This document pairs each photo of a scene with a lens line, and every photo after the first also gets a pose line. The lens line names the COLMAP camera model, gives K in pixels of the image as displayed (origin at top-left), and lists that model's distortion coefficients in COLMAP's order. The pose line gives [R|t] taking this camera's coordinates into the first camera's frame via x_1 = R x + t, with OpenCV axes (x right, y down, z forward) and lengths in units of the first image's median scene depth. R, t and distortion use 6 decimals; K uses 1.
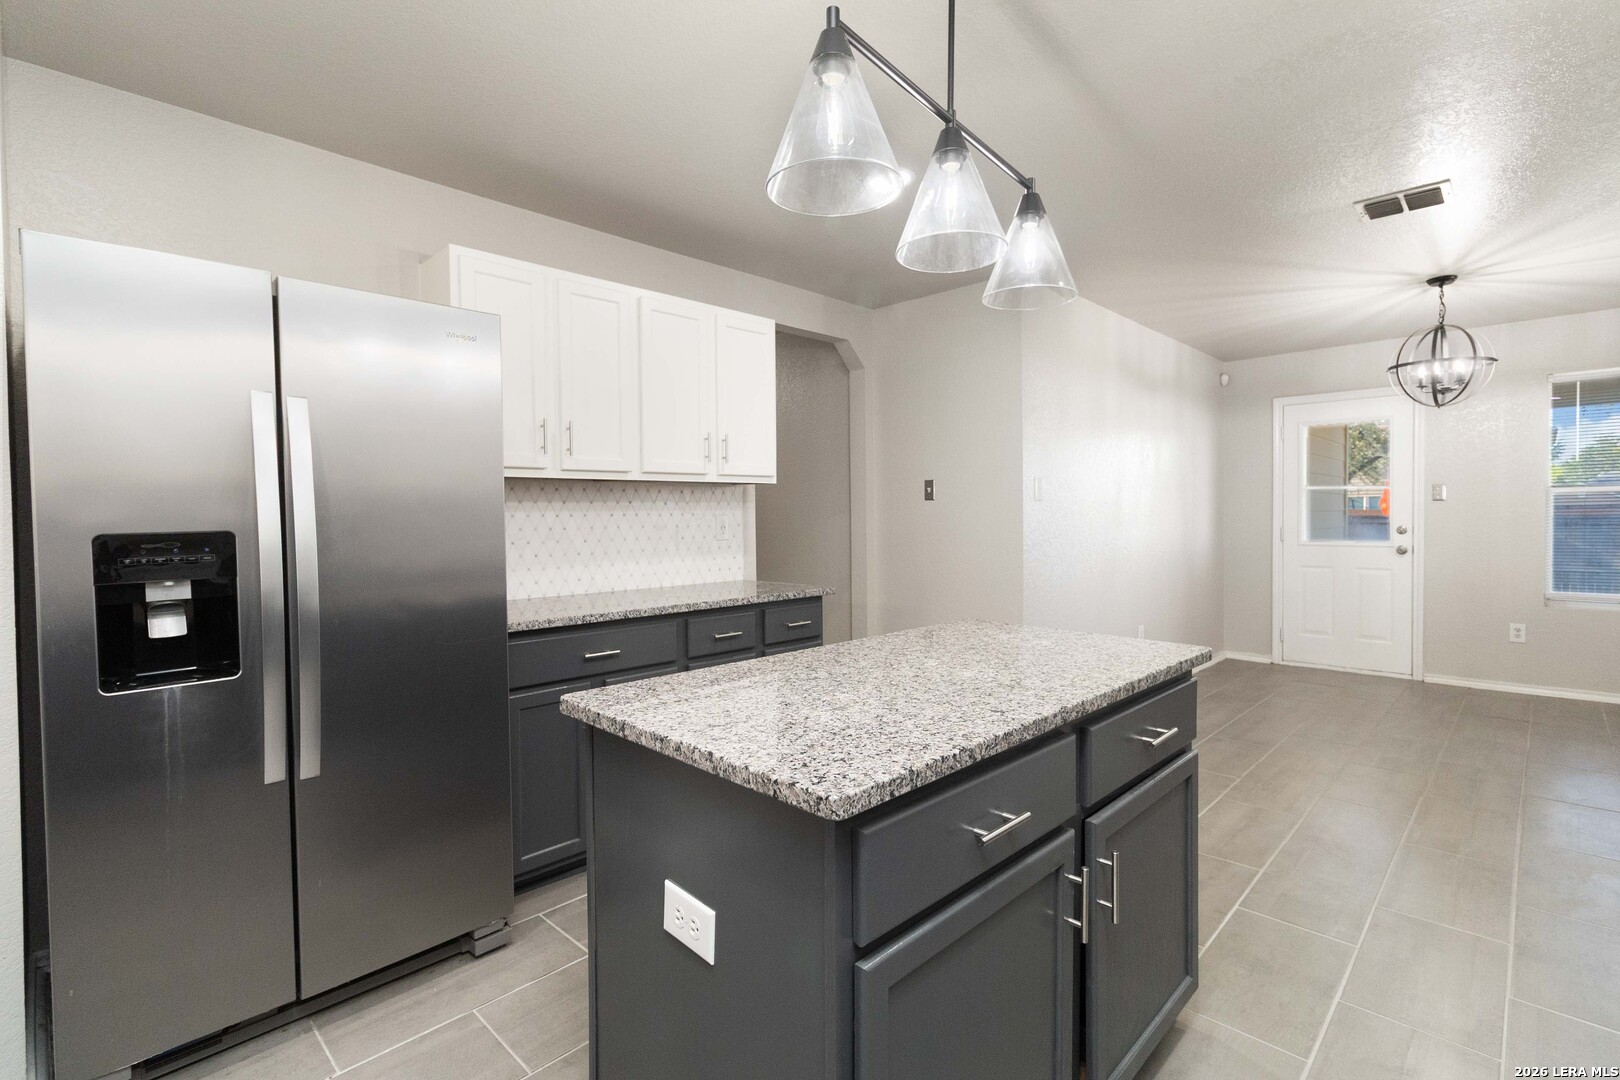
lens RADIAL K [[748.0, 0, 822.3], [0, 748.0, 529.3], [0, 0, 1]] dist [0.001699, 0.000343]
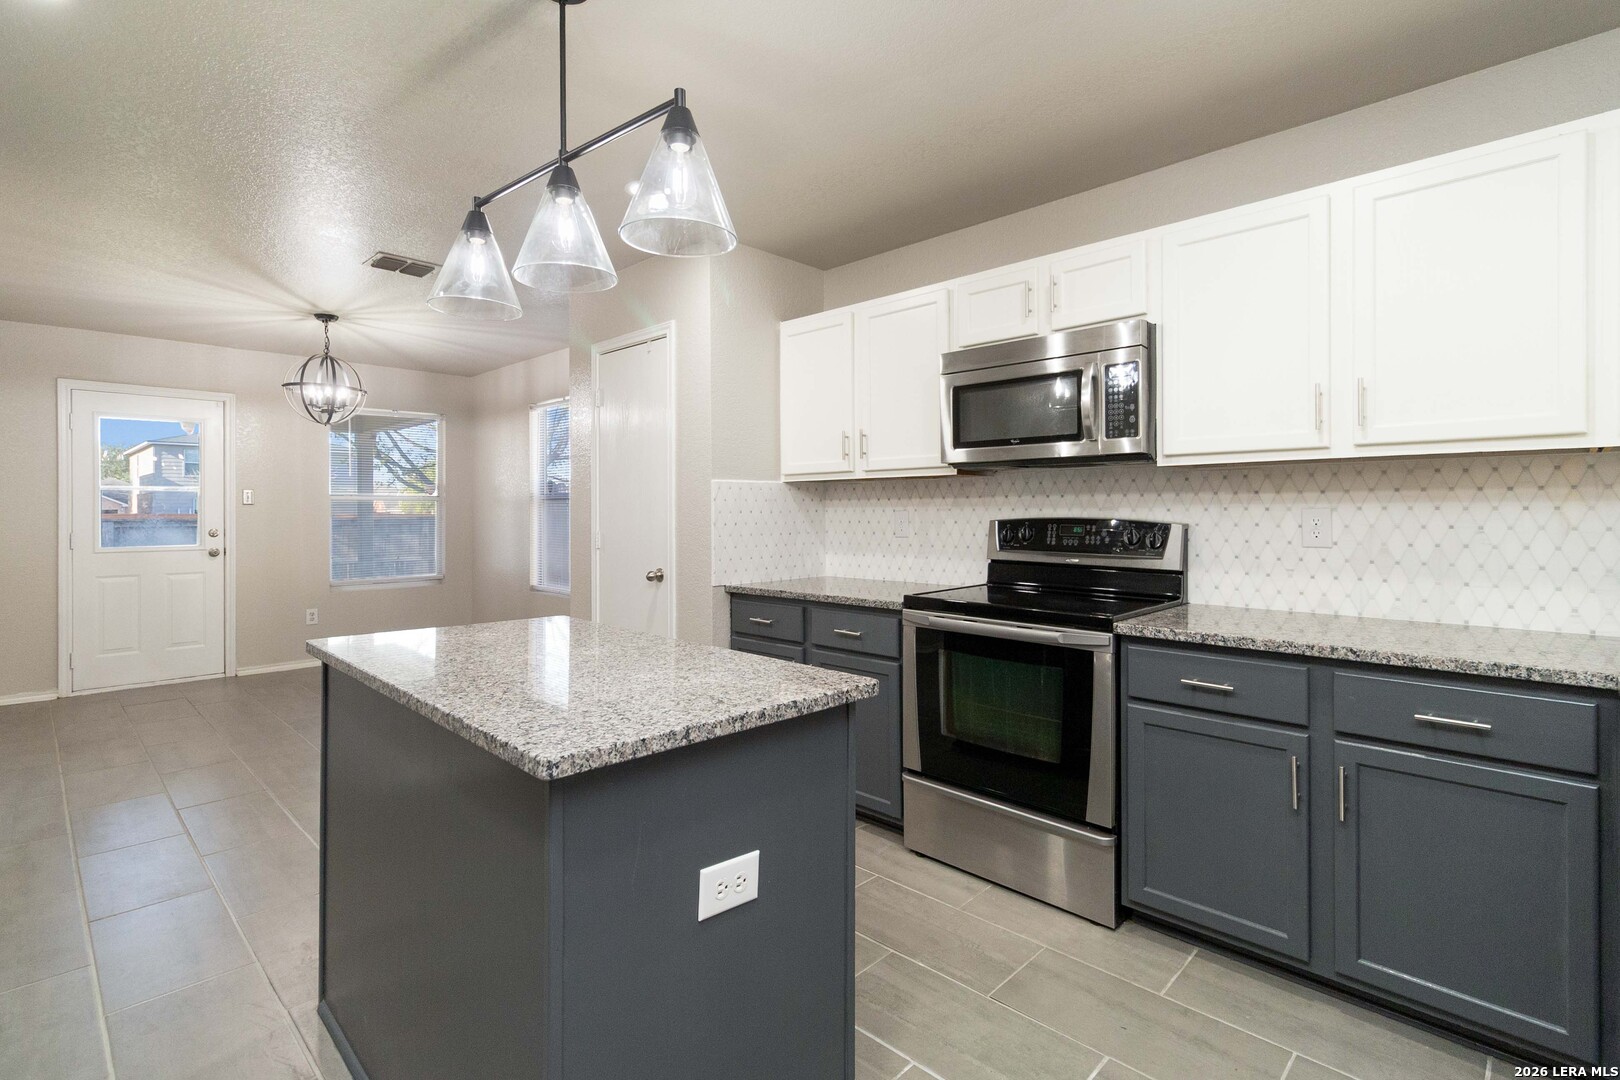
lens RADIAL K [[760.3, 0, 815.0], [0, 760.3, 508.9], [0, 0, 1]] dist [0.000763, 0.000332]
pose [[0.004641, 0.010605, 0.999933, -0.292447], [0.023188, 0.999674, -0.010709, -0.001860], [-0.999720, 0.023237, 0.004394, 0.194986]]
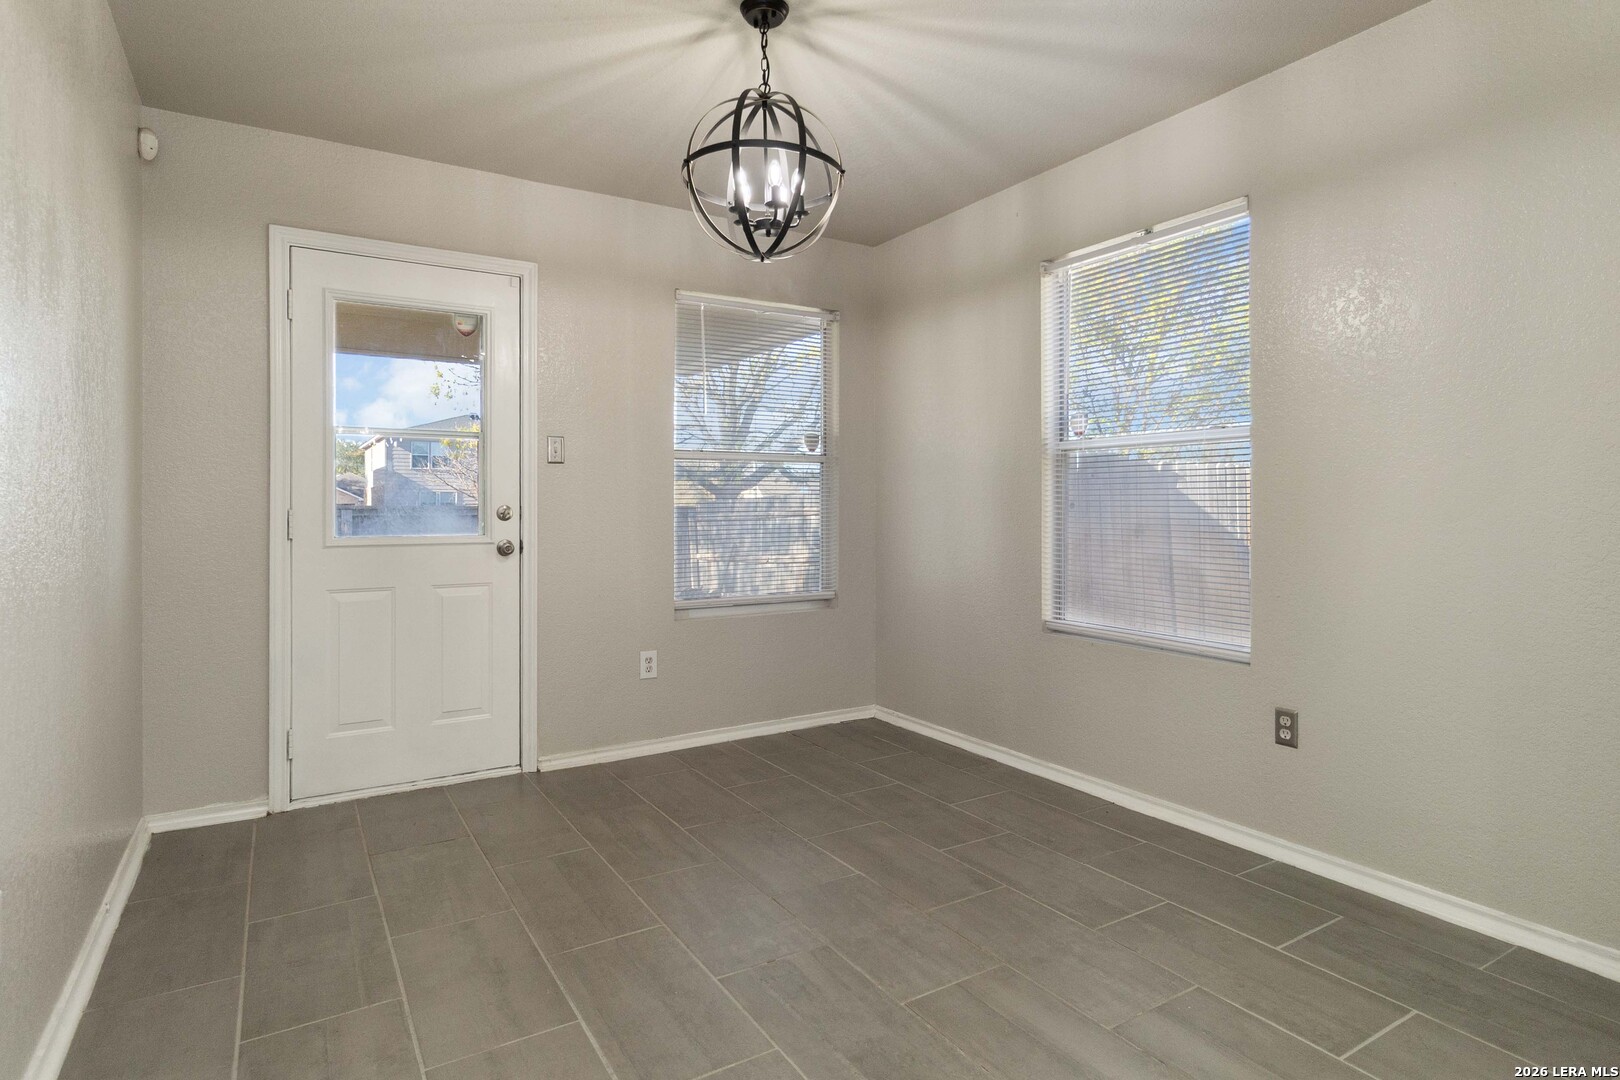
lens RADIAL K [[849.1, 0, 809.0], [0, 849.1, 504.9], [0, 0, 1]] dist [0.002270, -0.000273]
pose [[0.251588, 0.014174, 0.967731, 0.233679], [0.019737, 0.999610, -0.019772, 0.013691], [-0.967633, 0.024075, 0.251210, 0.688544]]
